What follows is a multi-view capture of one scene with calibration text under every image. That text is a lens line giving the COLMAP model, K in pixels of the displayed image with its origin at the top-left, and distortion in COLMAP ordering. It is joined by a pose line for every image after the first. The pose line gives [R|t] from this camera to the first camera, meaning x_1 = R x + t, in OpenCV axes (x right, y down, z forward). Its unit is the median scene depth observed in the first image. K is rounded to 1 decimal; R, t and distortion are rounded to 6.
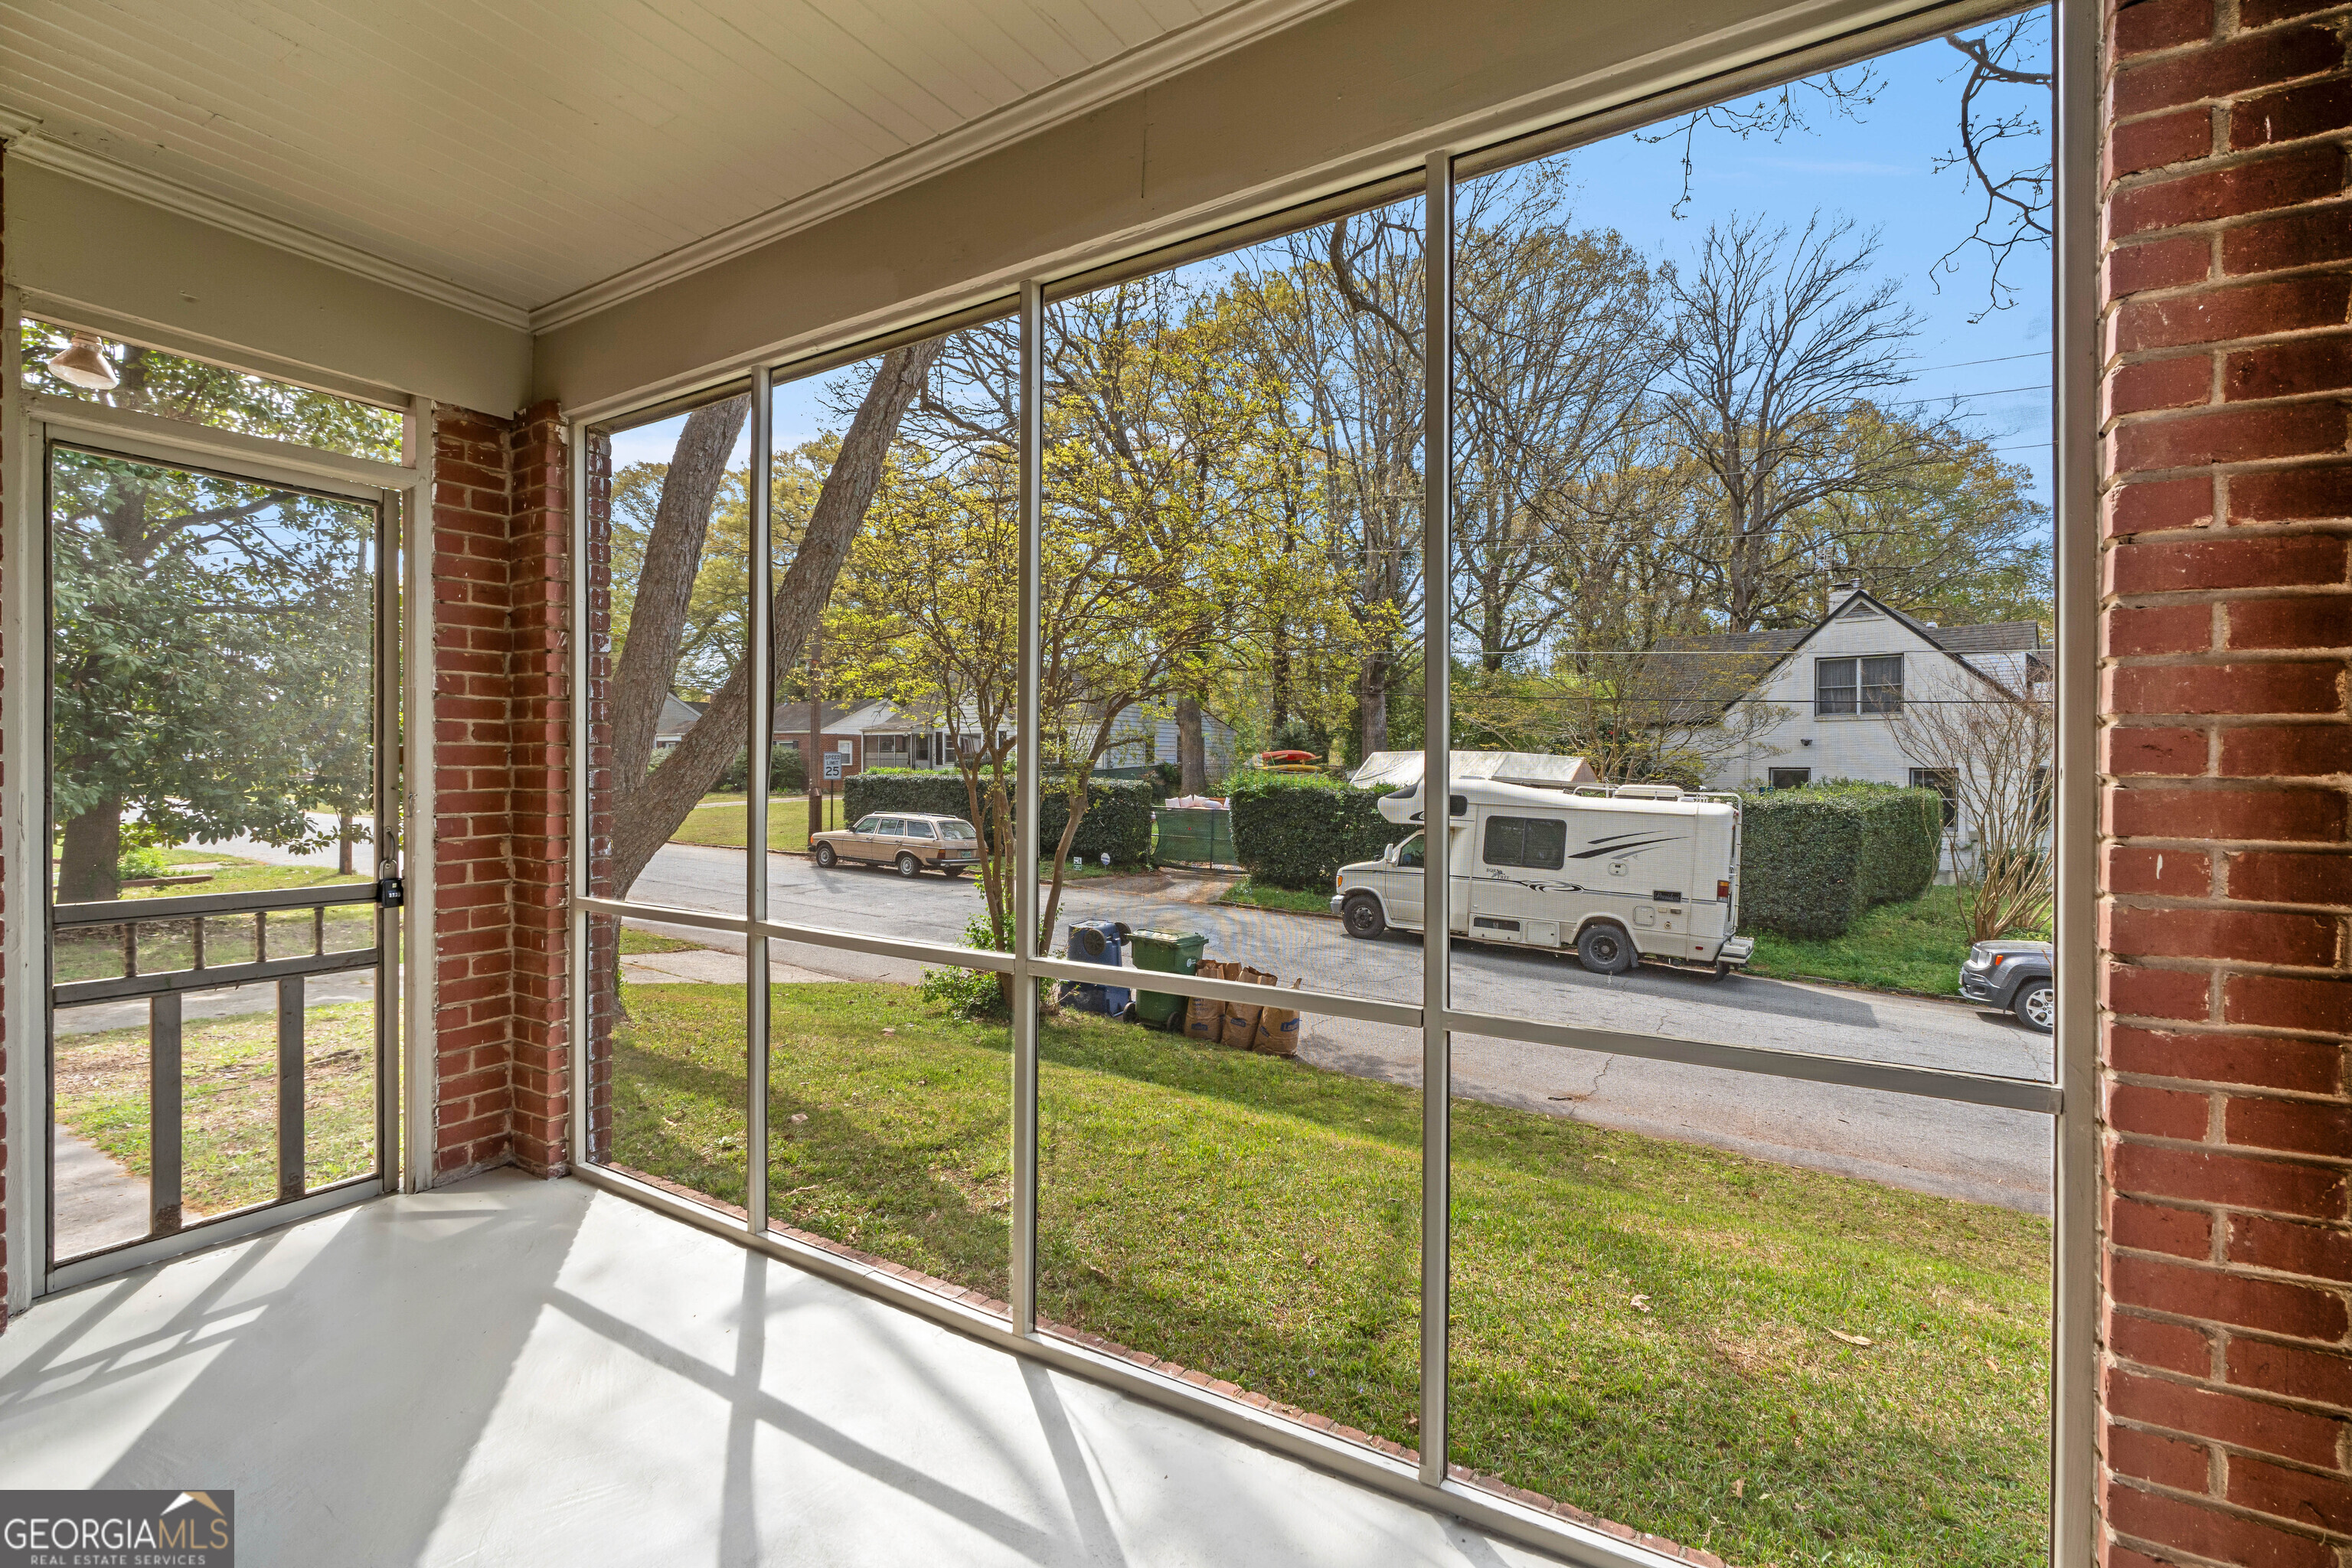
lens RADIAL K [[1063.2, 0, 1181.9], [0, 1063.2, 770.5], [0, 0, 1]] dist [-0.003187, 0.000750]
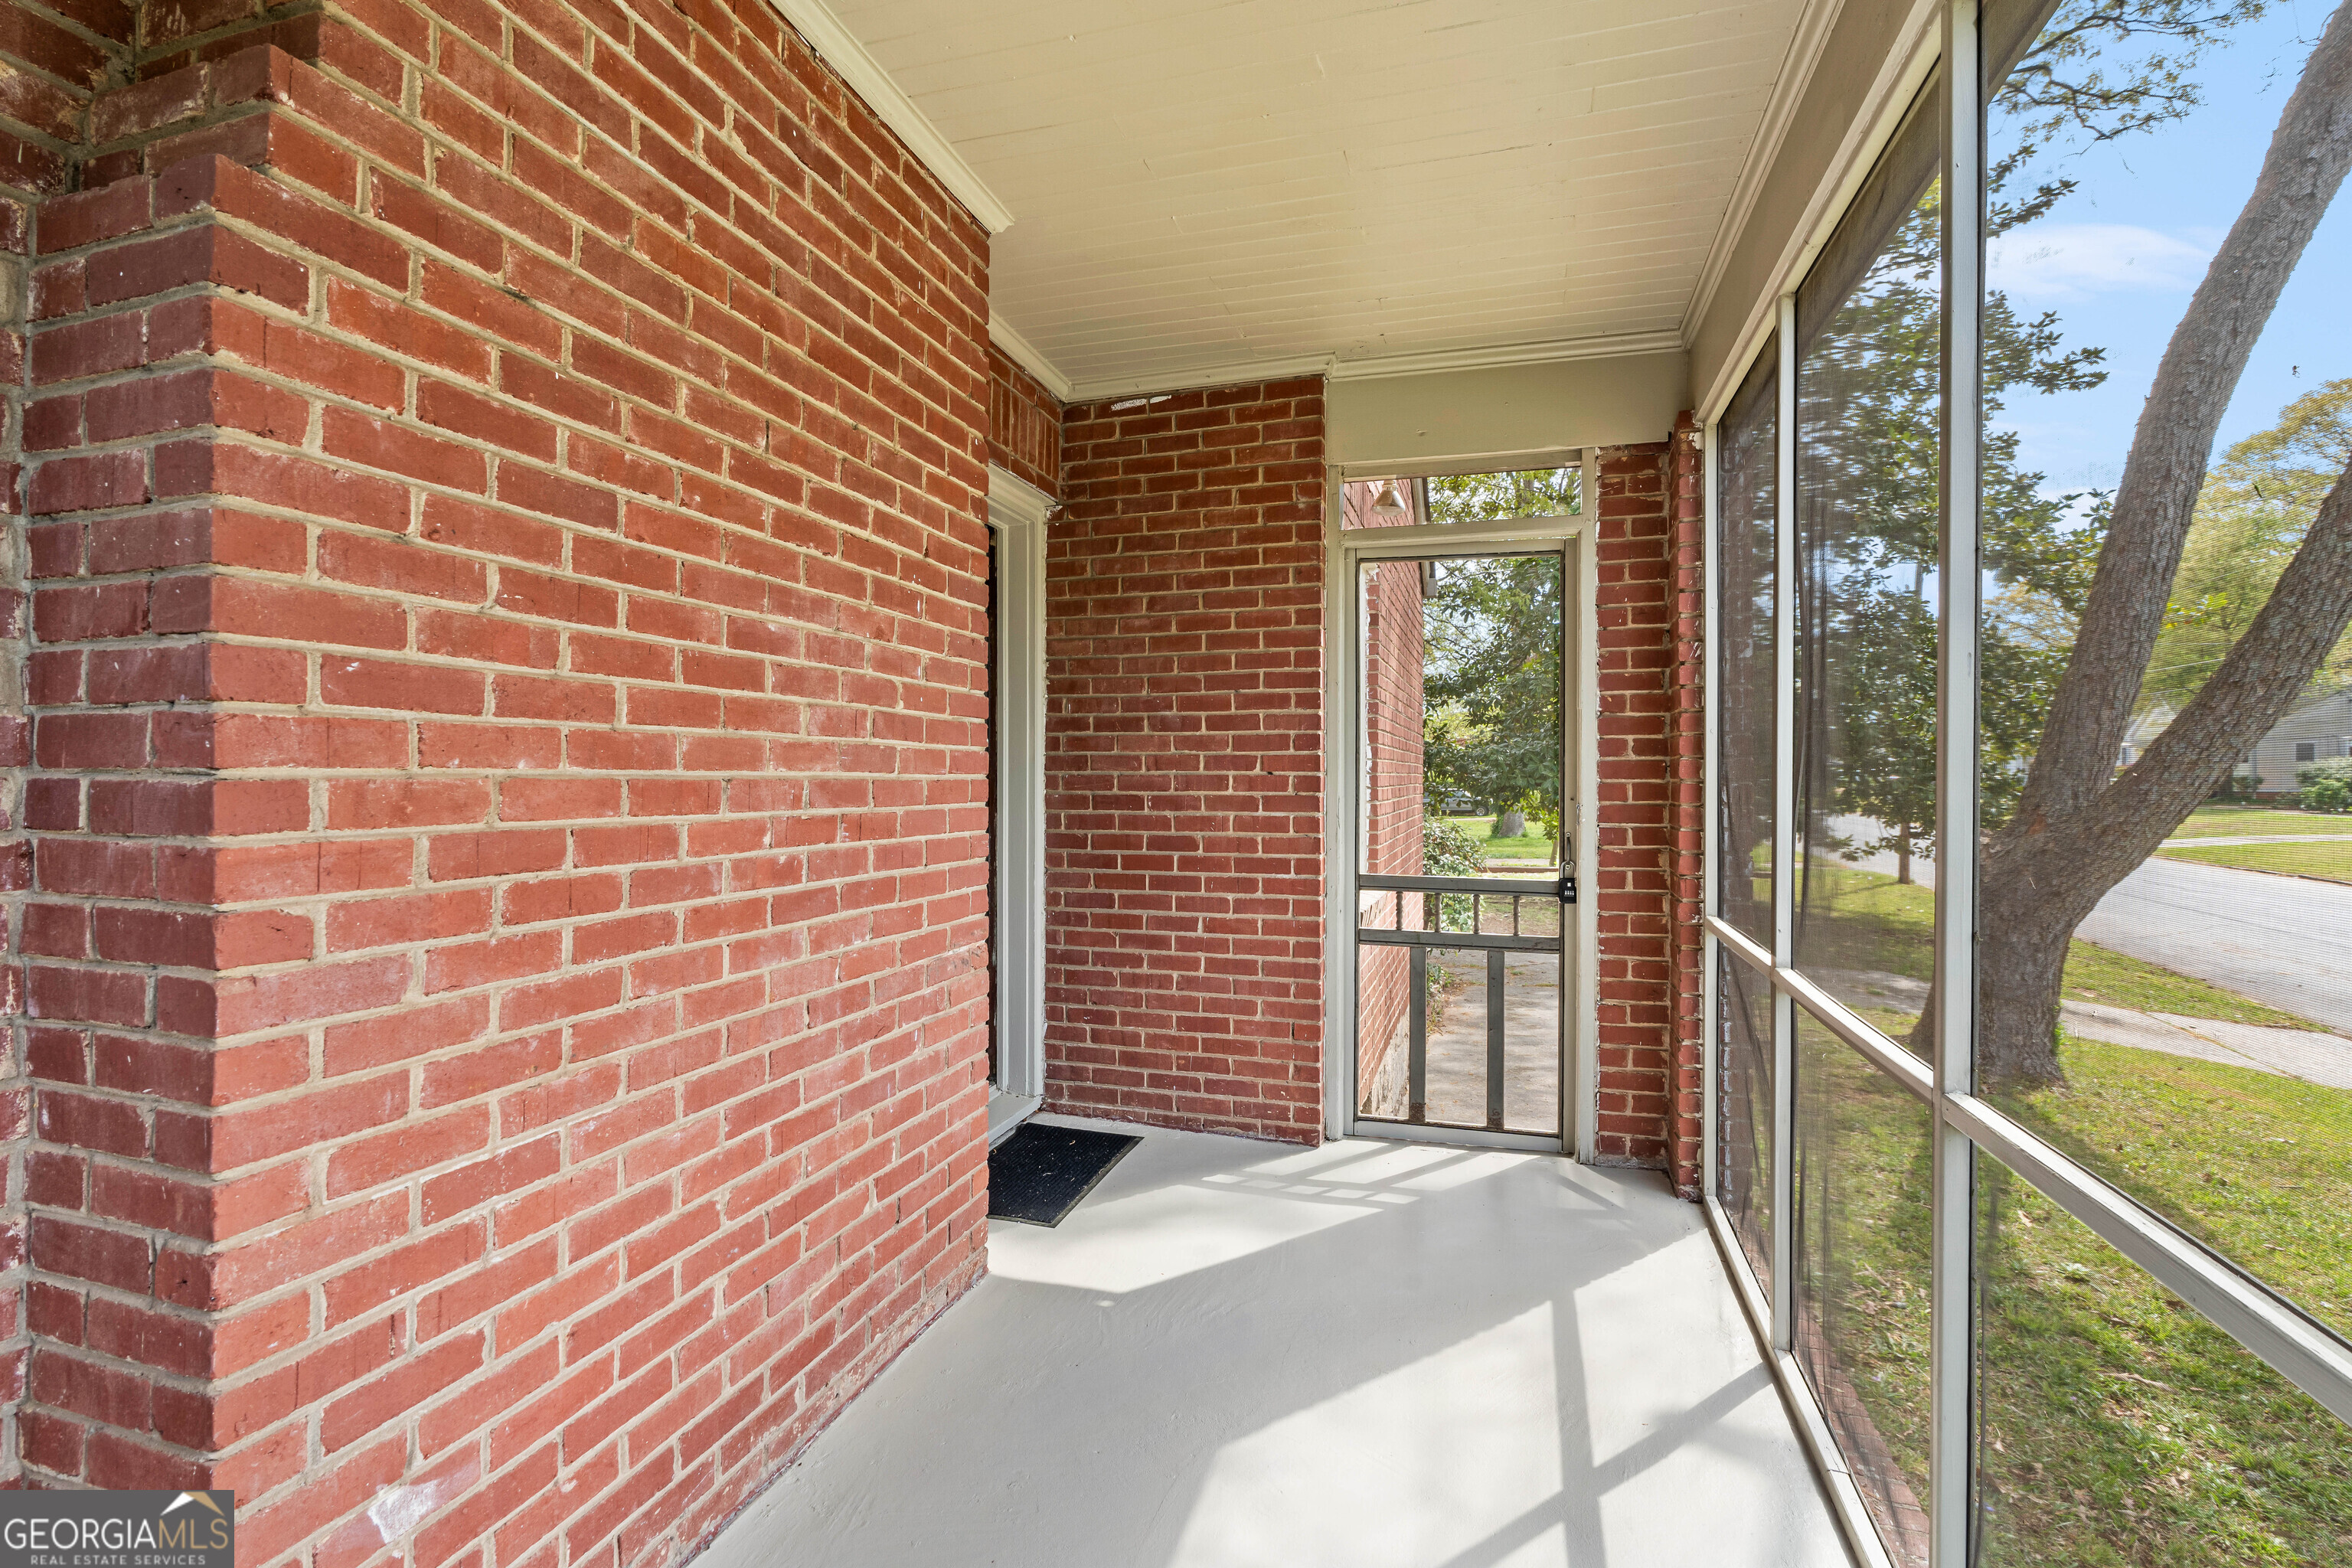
lens RADIAL K [[1063.2, 0, 1181.9], [0, 1063.2, 770.5], [0, 0, 1]] dist [-0.003187, 0.000750]
pose [[0.261588, -0.006875, -0.965155, 0.239545], [-0.006027, 0.999944, -0.008756, -0.001272], [0.965161, 0.008107, 0.261532, 0.294533]]
